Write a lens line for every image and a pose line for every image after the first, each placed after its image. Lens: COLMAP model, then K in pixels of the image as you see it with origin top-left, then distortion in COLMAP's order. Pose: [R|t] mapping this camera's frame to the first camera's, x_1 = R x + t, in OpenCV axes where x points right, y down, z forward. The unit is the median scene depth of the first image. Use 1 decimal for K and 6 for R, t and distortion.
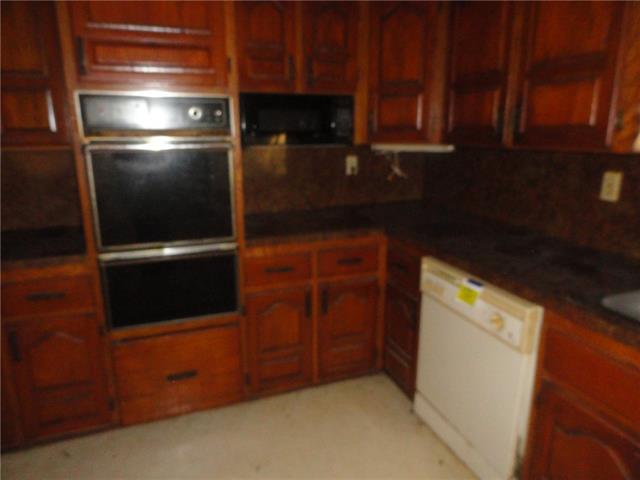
lens RADIAL K [[445.6, 0, 320.0], [0, 445.6, 240.0], [0, 0, 1]] dist [-0.008629, -0.004274]
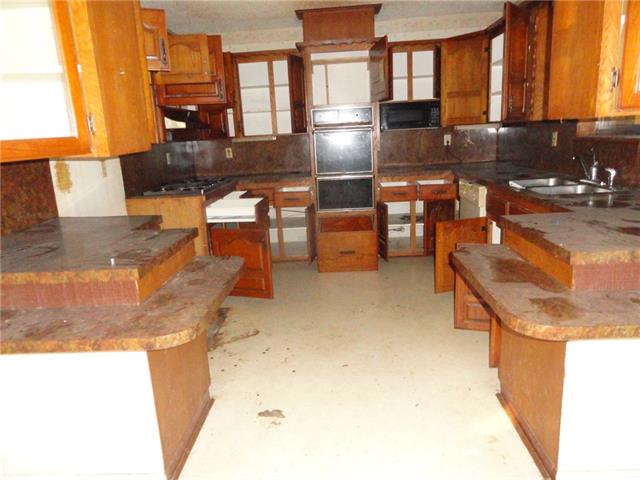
lens RADIAL K [[444.1, 0, 320.0], [0, 444.1, 240.0], [0, 0, 1]] dist [-0.004420, -0.003466]
pose [[0.918855, 0.046457, -0.391852, 0.402097], [-0.046940, 0.998863, 0.008352, 0.298083], [0.391795, 0.010719, 0.919990, -1.005510]]
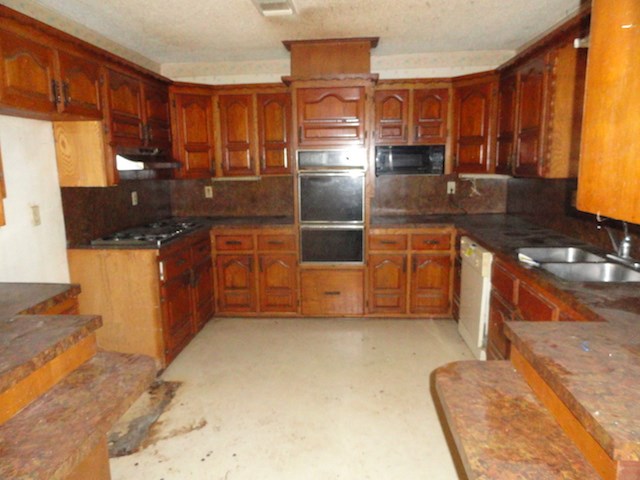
lens RADIAL K [[445.6, 0, 320.0], [0, 445.6, 240.0], [0, 0, 1]] dist [-0.008629, -0.004274]
pose [[0.908377, 0.061124, -0.413662, 0.399299], [-0.089709, 0.994711, -0.050014, 0.170077], [0.408417, 0.082541, 0.909056, -0.744647]]
